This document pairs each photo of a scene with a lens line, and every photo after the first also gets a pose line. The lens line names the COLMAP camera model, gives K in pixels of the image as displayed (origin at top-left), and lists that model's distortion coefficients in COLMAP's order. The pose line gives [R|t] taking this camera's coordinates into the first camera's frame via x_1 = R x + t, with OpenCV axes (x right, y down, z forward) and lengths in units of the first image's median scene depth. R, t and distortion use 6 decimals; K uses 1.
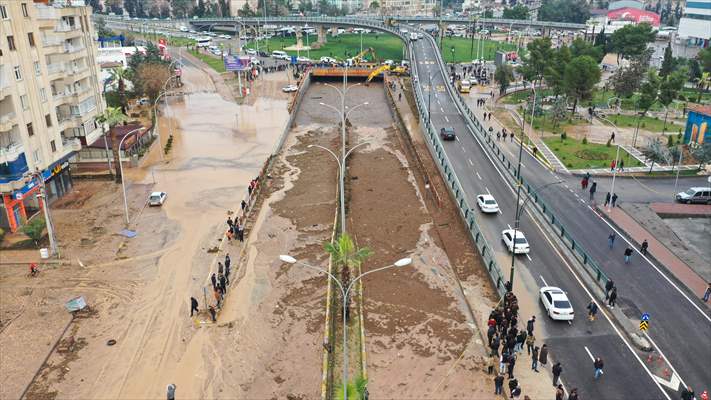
lens RADIAL K [[561.6, 0, 355.5], [0, 561.6, 200.0], [0, 0, 1]] dist [0.009031, 0.001272]
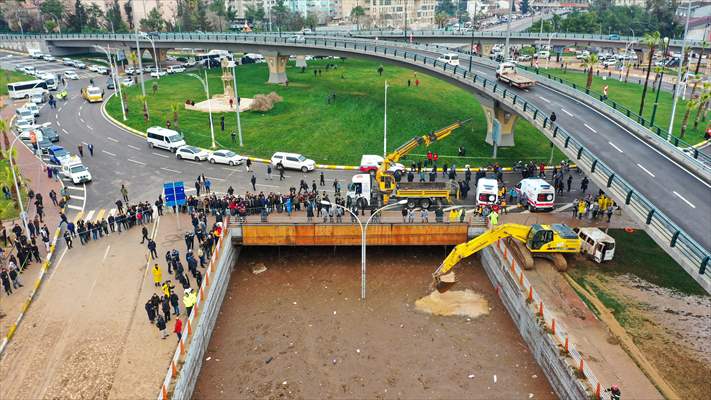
lens RADIAL K [[561.6, 0, 355.5], [0, 561.6, 200.0], [0, 0, 1]] dist [0.009031, 0.001272]
pose [[0.997532, -0.023690, 0.066094, -0.021382], [0.024588, 0.999616, -0.012812, -0.141543], [-0.065765, 0.014405, 0.997731, 0.414596]]
